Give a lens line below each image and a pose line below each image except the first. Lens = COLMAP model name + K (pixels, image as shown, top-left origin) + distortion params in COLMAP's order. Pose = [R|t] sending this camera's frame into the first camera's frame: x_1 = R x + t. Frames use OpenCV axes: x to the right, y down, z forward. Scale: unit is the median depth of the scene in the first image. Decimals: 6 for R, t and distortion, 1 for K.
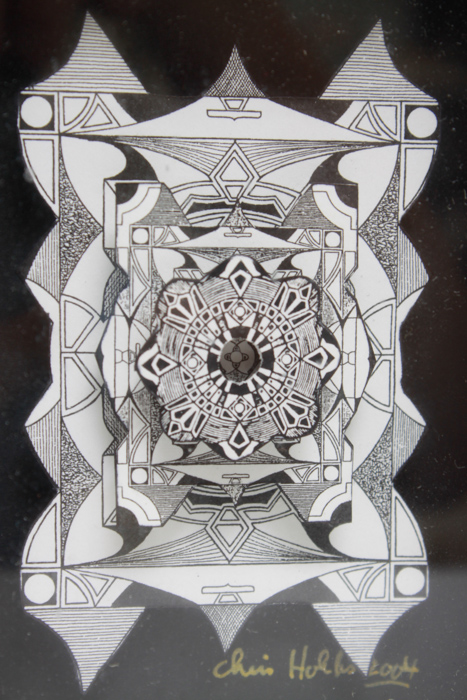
lens RADIAL K [[1612.7, 0, 233.5], [0, 1612.7, 350.0], [0, 0, 1]] dist [0.056133, 0.368841]
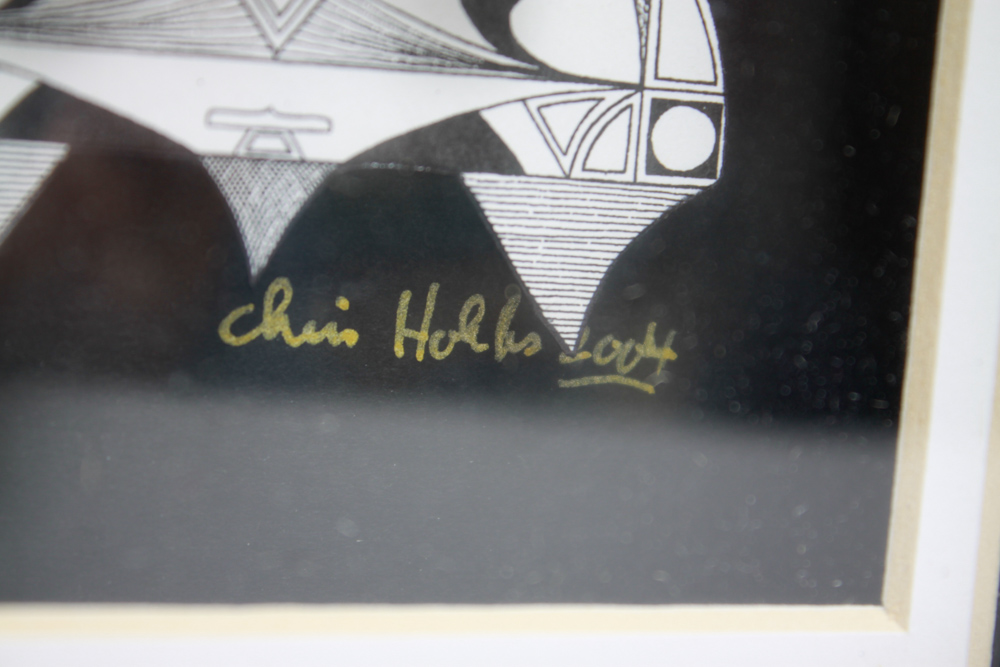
lens RADIAL K [[2303.8, 0, 500.0], [0, 2303.8, 333.5], [0, 0, 1]] dist [0.056133, 0.368841]
pose [[0.986411, 0.041606, 0.158943, -0.037117], [-0.050394, 0.997392, 0.051667, 0.168797], [-0.156379, -0.058974, 0.985935, 0.397637]]
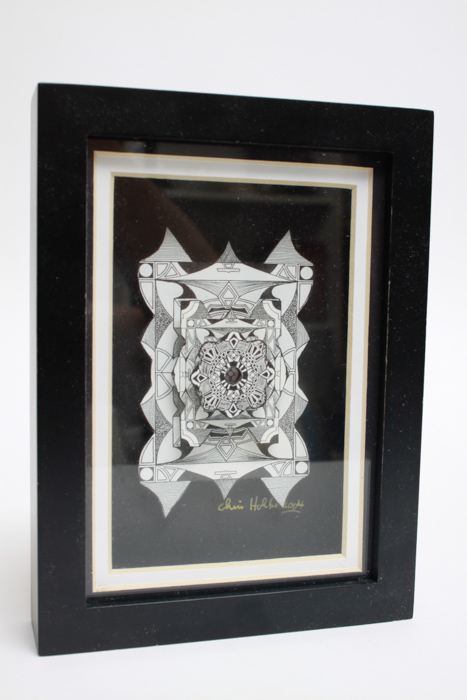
lens RADIAL K [[910.0, 0, 233.5], [0, 910.0, 350.0], [0, 0, 1]] dist [-0.083209, -0.000088]
pose [[0.994811, -0.008086, 0.101414, -0.123677], [0.007196, 0.999932, 0.009140, -0.041042], [-0.101481, -0.008363, 0.994802, -0.305172]]
